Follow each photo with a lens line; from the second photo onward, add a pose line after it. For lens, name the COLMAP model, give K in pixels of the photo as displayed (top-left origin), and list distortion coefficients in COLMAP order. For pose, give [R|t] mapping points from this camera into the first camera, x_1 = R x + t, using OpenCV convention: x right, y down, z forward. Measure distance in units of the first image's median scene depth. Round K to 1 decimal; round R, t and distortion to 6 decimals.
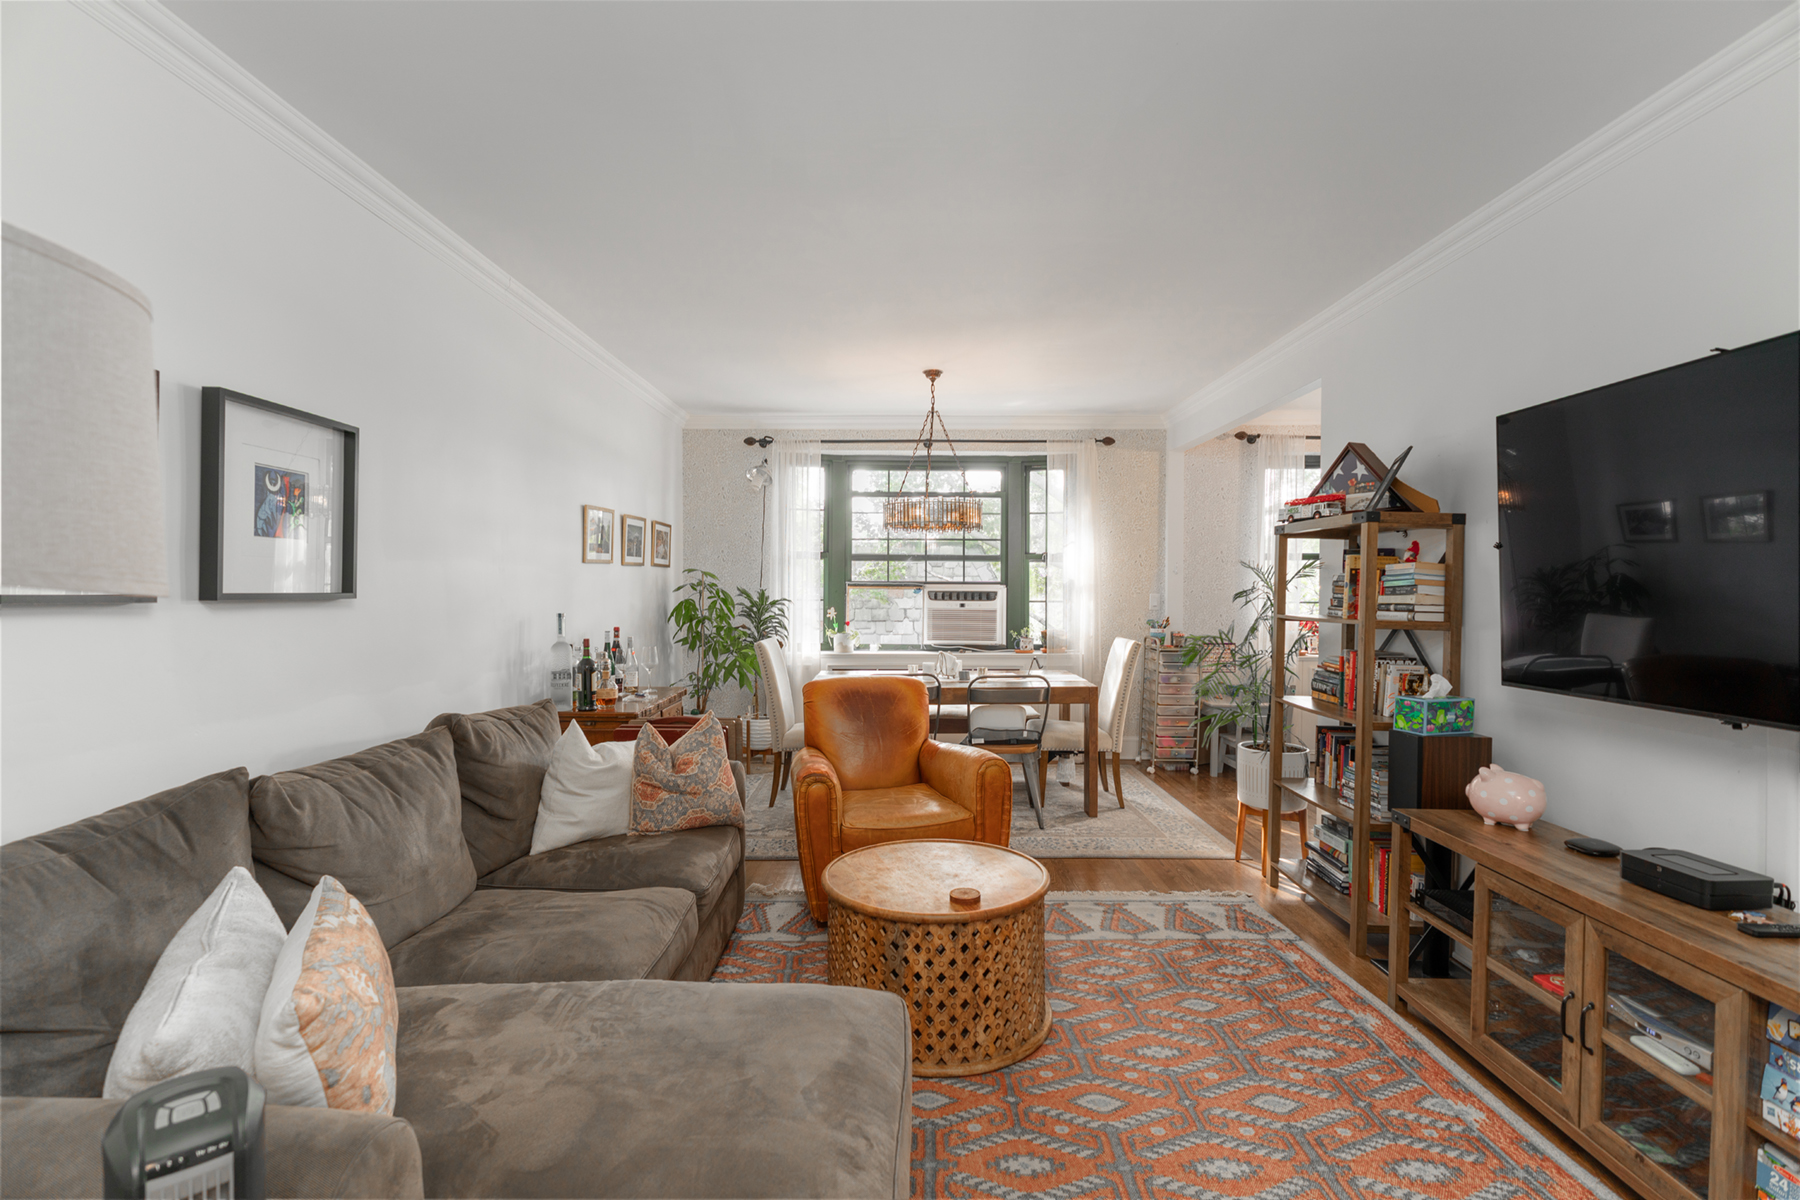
lens RADIAL K [[847.9, 0, 902.9], [0, 847.9, 605.3], [0, 0, 1]] dist [0.003573, 0.000298]
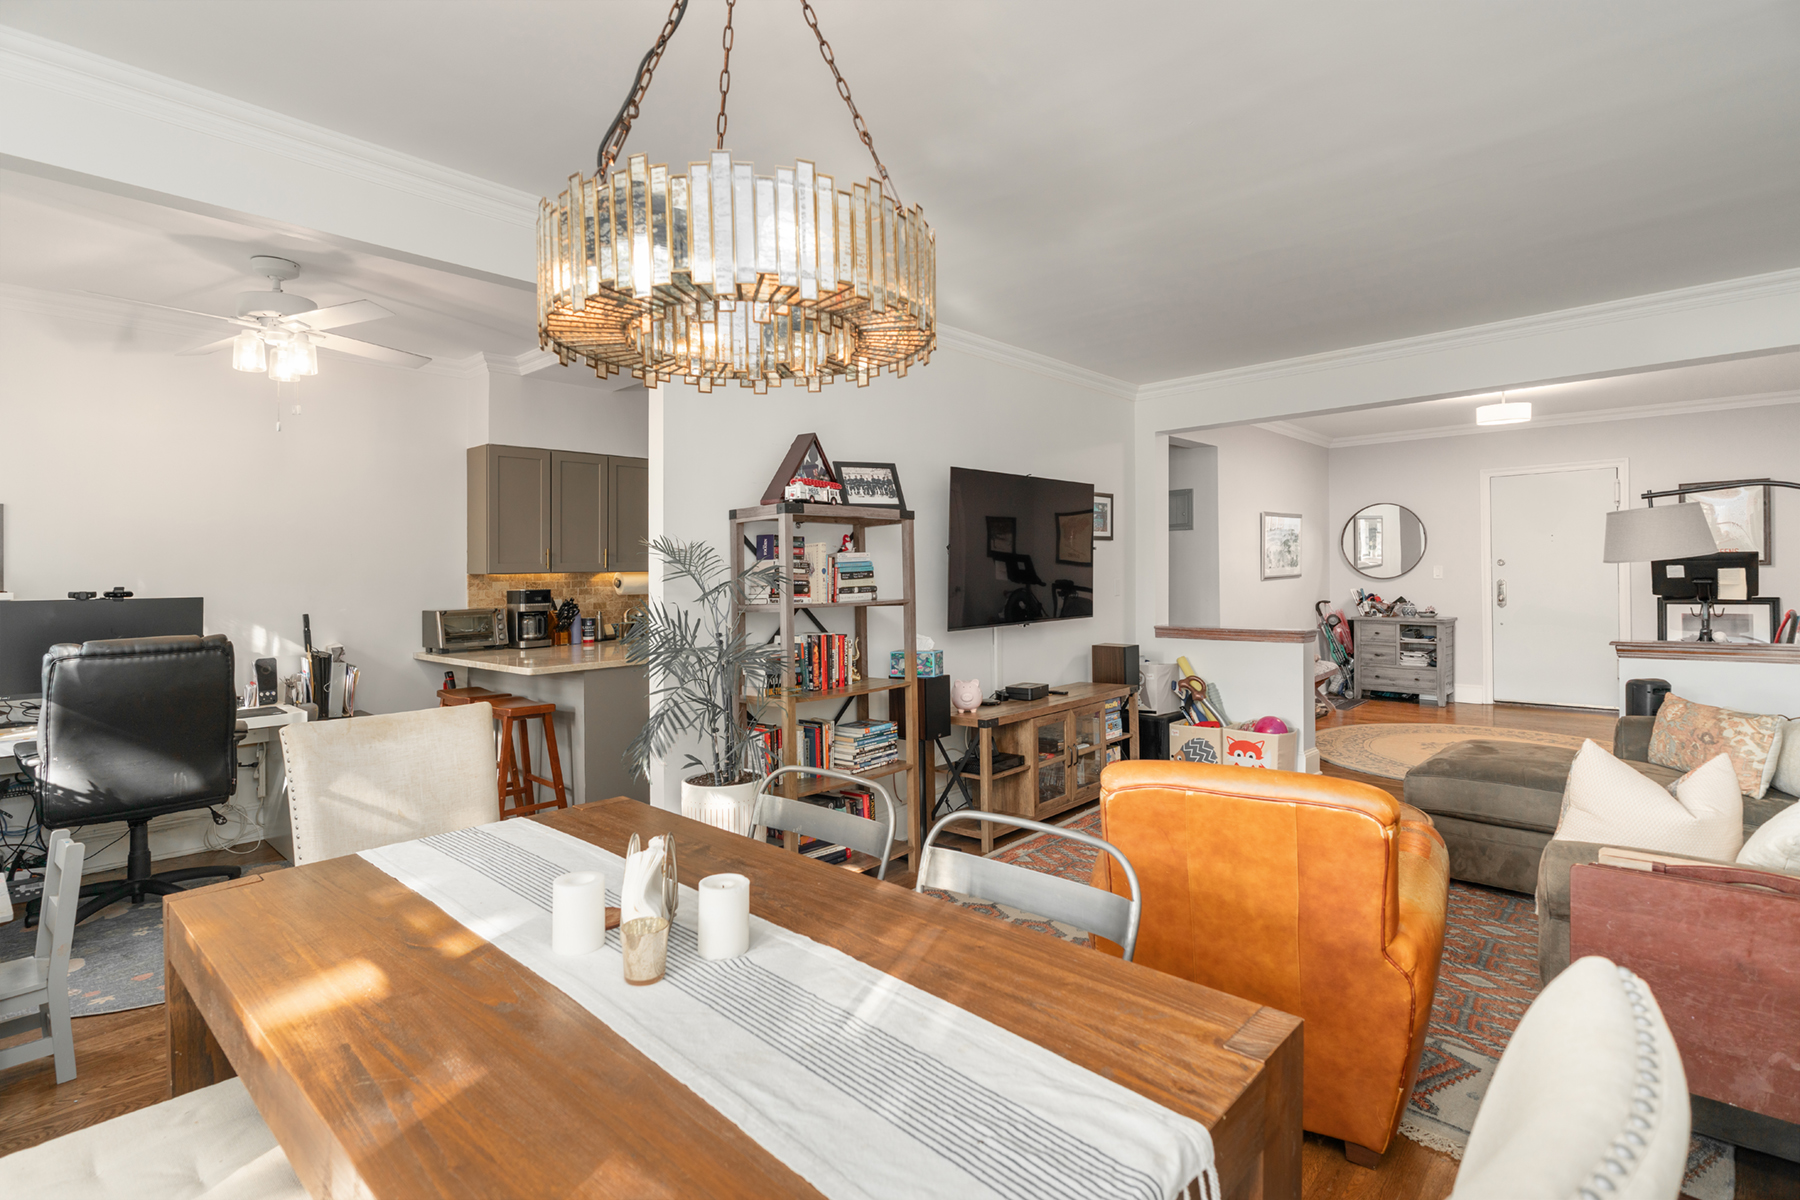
lens RADIAL K [[893.6, 0, 898.6], [0, 893.6, 573.0], [0, 0, 1]] dist [-0.000104, -0.000381]
pose [[-0.741218, 0.003373, 0.671256, -0.170440], [0.024271, 0.999468, 0.021778, -0.026301], [-0.670825, 0.032434, -0.740906, 1.061053]]
